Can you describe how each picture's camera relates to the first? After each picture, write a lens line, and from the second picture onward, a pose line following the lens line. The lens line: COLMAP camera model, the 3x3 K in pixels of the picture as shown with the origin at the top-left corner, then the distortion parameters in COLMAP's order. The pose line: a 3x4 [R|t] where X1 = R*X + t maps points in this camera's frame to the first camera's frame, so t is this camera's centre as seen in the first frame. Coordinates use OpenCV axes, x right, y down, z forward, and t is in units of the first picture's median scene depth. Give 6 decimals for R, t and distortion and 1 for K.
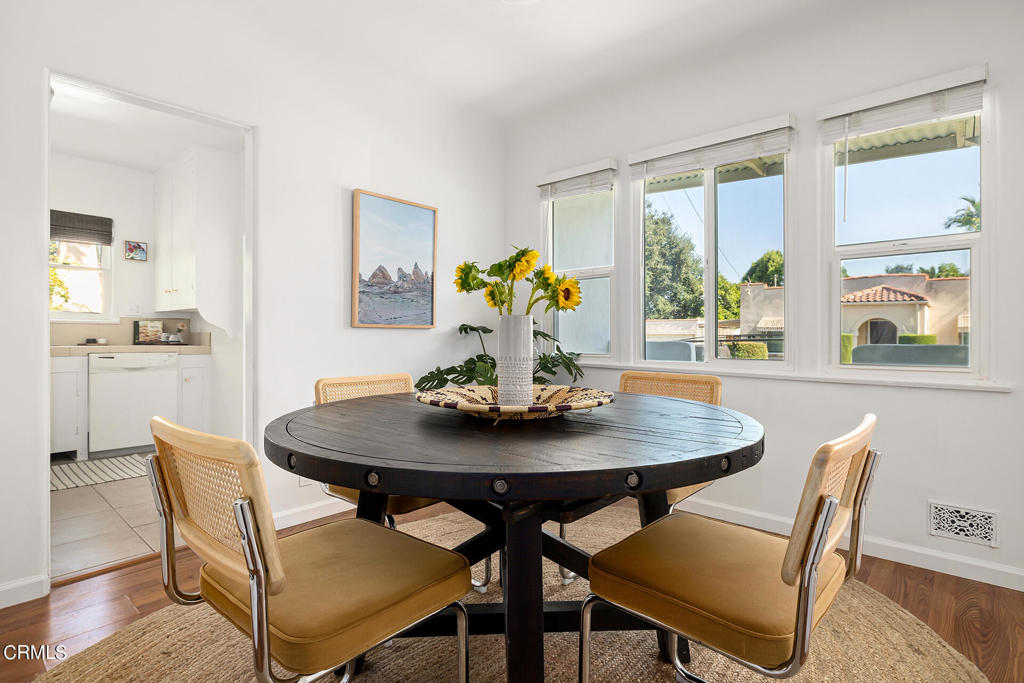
lens RADIAL K [[521.3, 0, 512.7], [0, 521.3, 336.3], [0, 0, 1]] dist [0.000268, -0.000029]
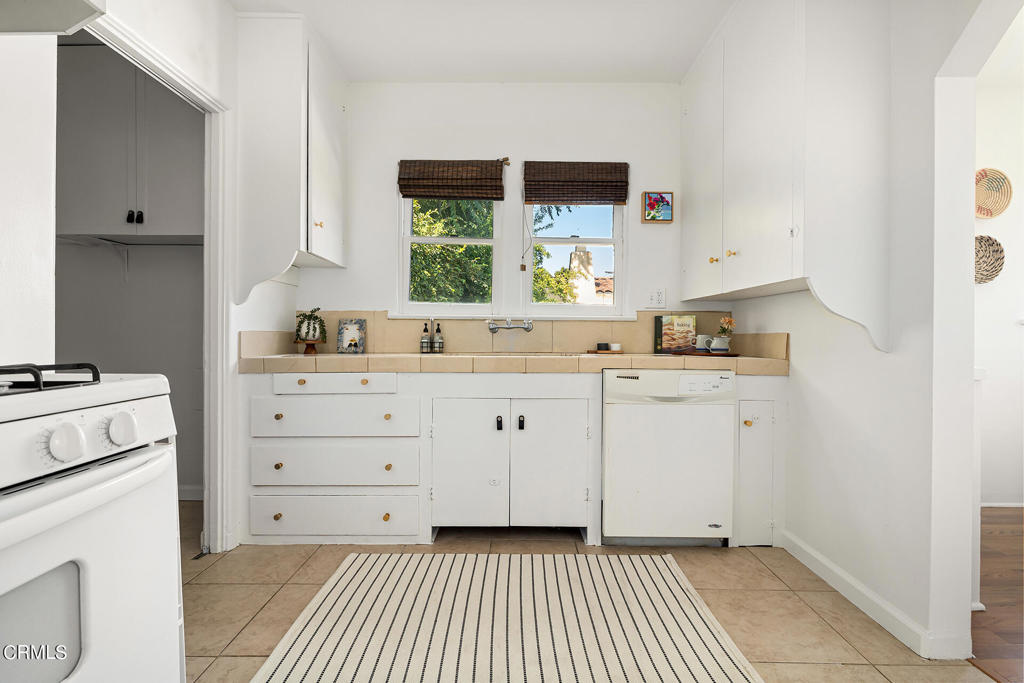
lens RADIAL K [[456.7, 0, 507.6], [0, 456.7, 336.4], [0, 0, 1]] dist [-0.003552, 0.000076]
pose [[0.662112, 0.003277, -0.749398, -0.427182], [-0.006171, 0.999980, -0.001080, -0.002463], [0.749380, 0.005340, 0.662119, 0.494408]]
